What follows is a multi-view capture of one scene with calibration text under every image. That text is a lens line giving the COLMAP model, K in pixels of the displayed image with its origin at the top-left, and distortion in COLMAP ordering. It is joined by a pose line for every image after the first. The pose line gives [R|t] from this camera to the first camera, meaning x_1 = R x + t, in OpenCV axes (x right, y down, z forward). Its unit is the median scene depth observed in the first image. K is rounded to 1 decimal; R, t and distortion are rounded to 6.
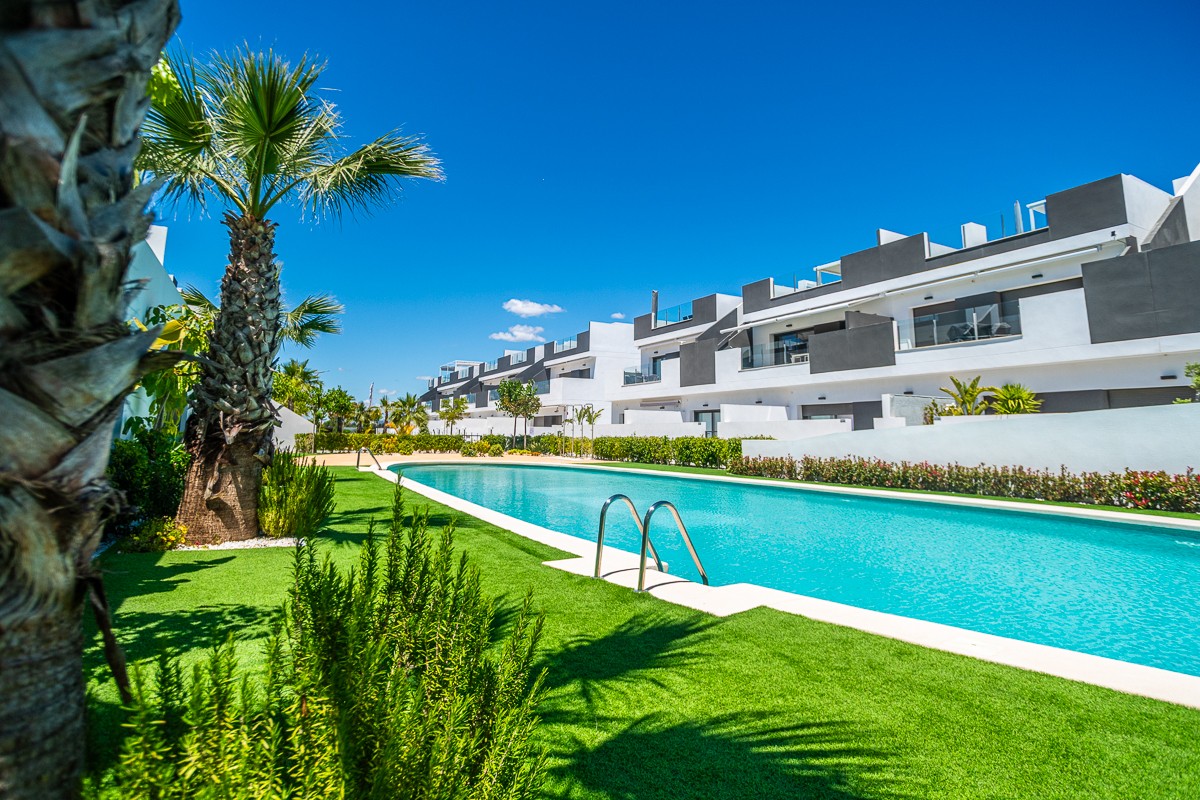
lens RADIAL K [[619.3, 0, 628.2], [0, 619.3, 405.1], [0, 0, 1]] dist [-0.057902, 0.036573]
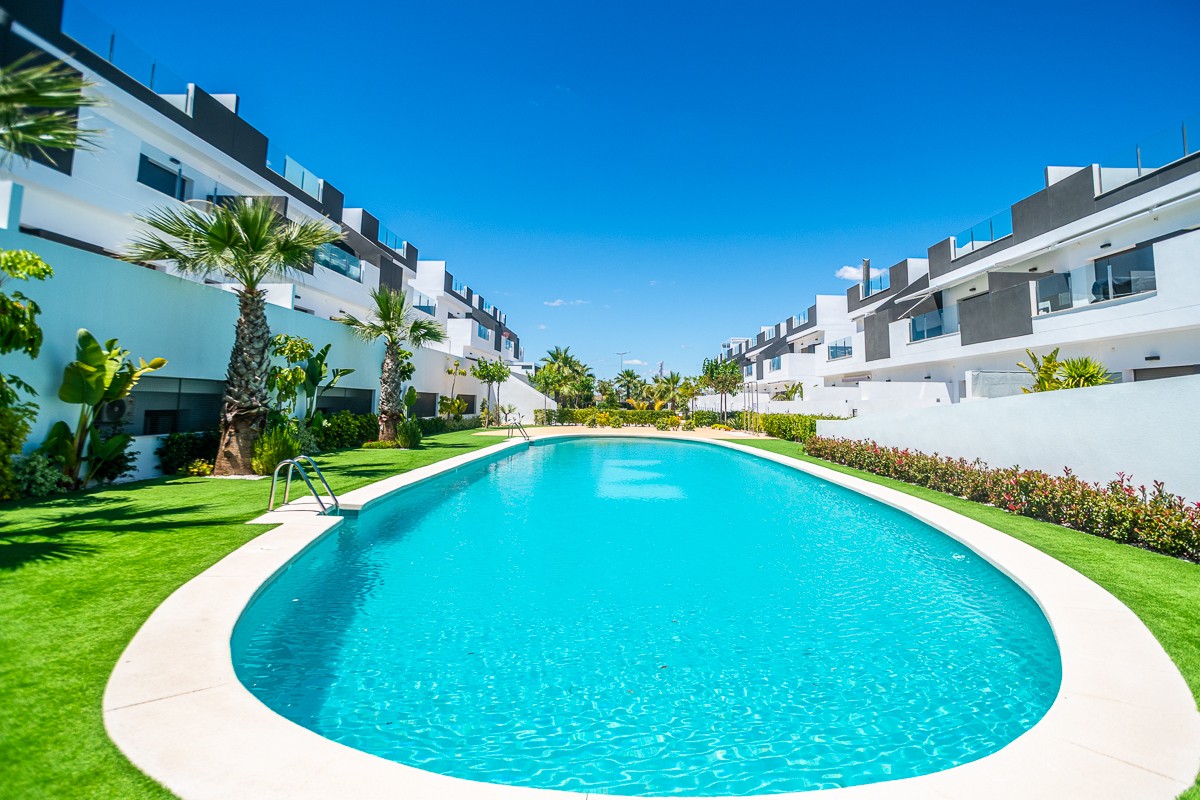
lens RADIAL K [[619.3, 0, 628.2], [0, 619.3, 405.1], [0, 0, 1]] dist [-0.057902, 0.036573]
pose [[0.877215, 0.003144, -0.480088, 0.309498], [0.017239, 0.999127, 0.038043, -0.007585], [0.479789, -0.041648, 0.876395, -0.001189]]
